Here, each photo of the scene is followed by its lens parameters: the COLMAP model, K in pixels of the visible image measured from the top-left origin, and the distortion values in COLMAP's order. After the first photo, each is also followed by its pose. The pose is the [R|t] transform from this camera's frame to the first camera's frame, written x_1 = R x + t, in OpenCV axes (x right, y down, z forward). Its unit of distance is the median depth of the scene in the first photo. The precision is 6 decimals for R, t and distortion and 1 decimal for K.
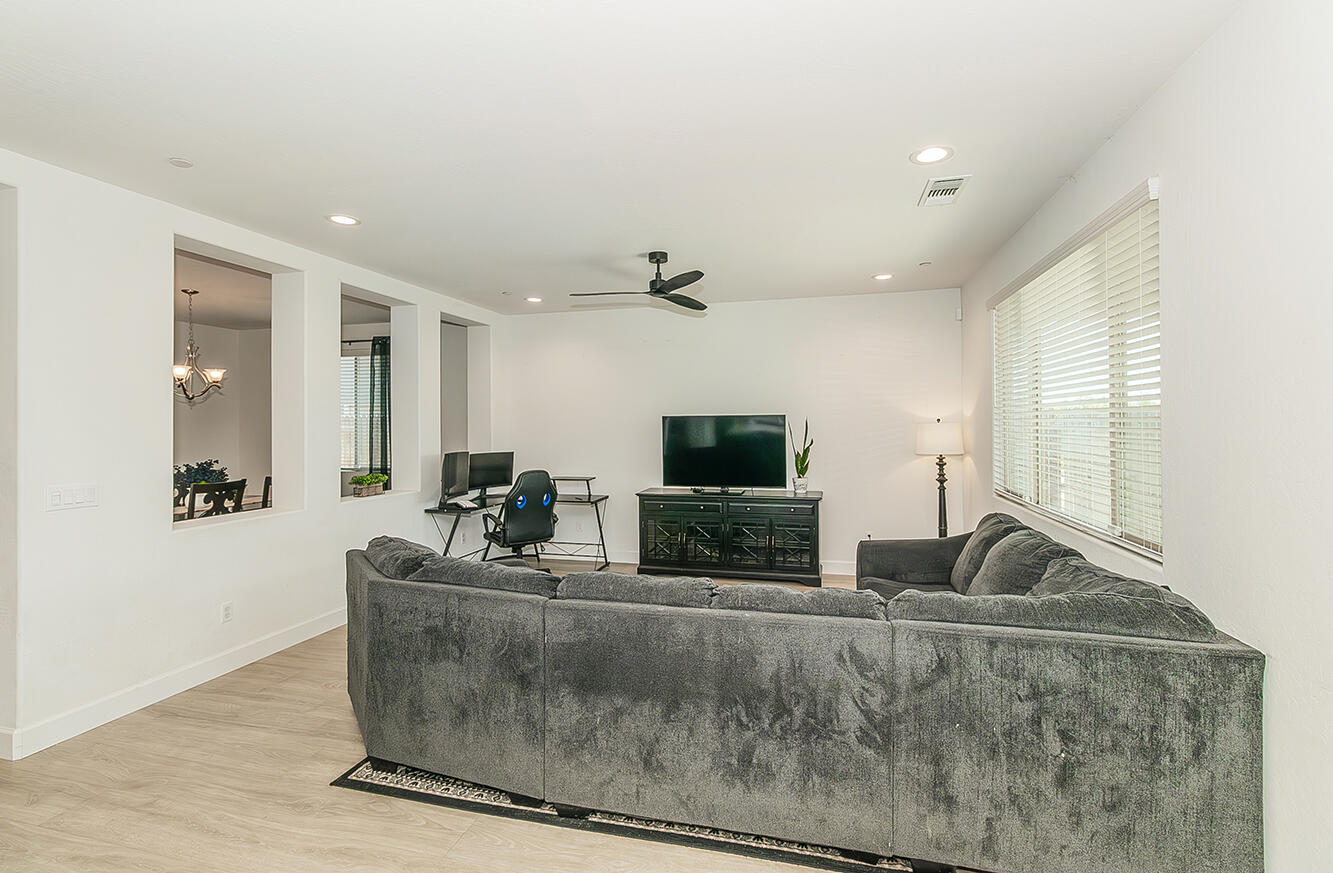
lens RADIAL K [[606.1, 0, 664.0], [0, 606.1, 422.3], [0, 0, 1]] dist [-0.000853, 0.000262]
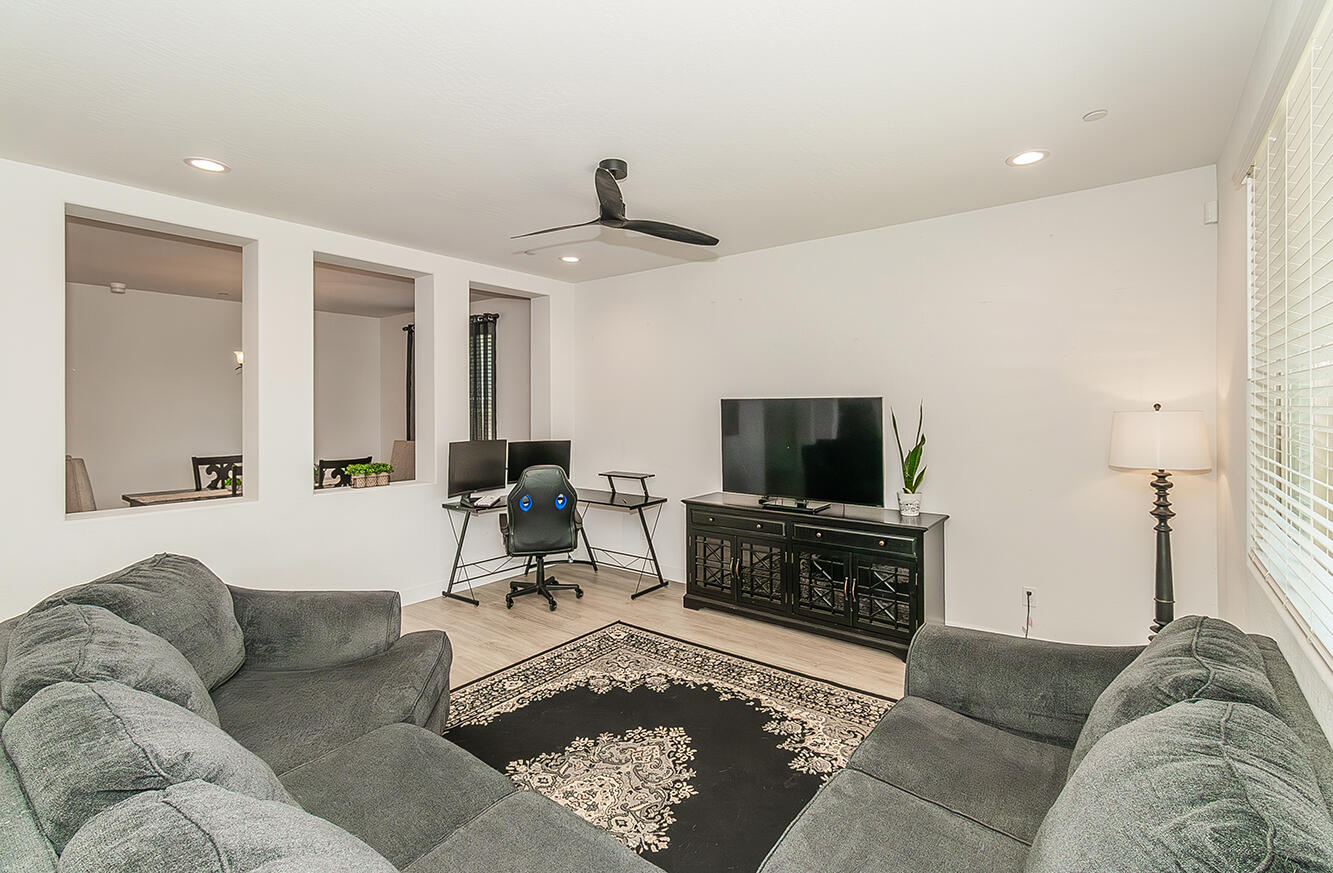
lens RADIAL K [[612.4, 0, 663.0], [0, 612.4, 410.1], [0, 0, 1]] dist [0.002620, 0.000364]
pose [[0.917829, 0.006821, -0.396917, 0.249213], [-0.003860, 0.999958, 0.008259, -0.002686], [0.396957, -0.006048, 0.917817, 0.291168]]
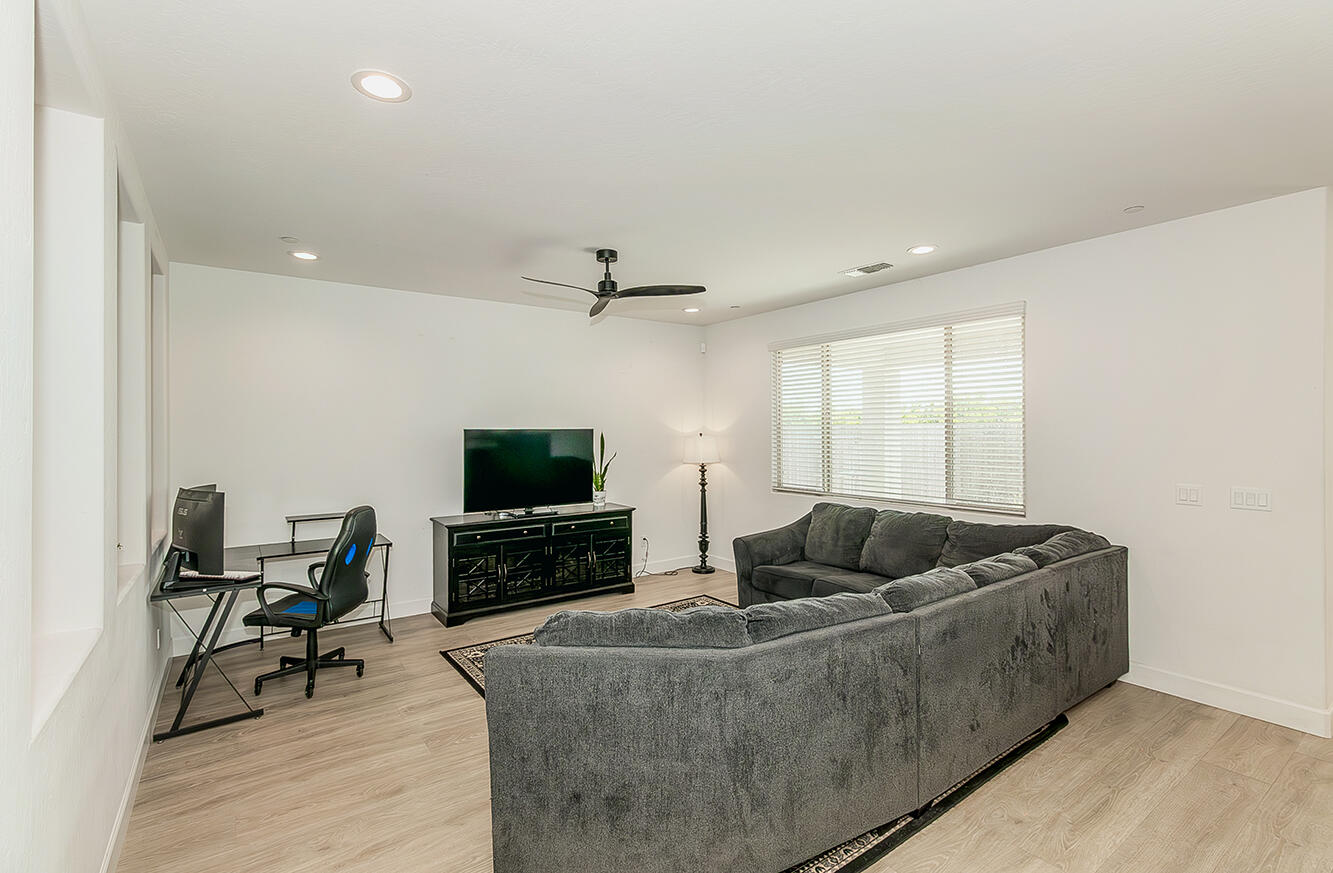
lens RADIAL K [[607.9, 0, 669.0], [0, 607.9, 431.0], [0, 0, 1]] dist [-0.001078, 0.000394]
pose [[0.634717, 0.003137, 0.772738, -0.502094], [0.000984, 0.999988, -0.004868, -0.004444], [-0.772744, 0.003850, 0.634706, 0.266745]]
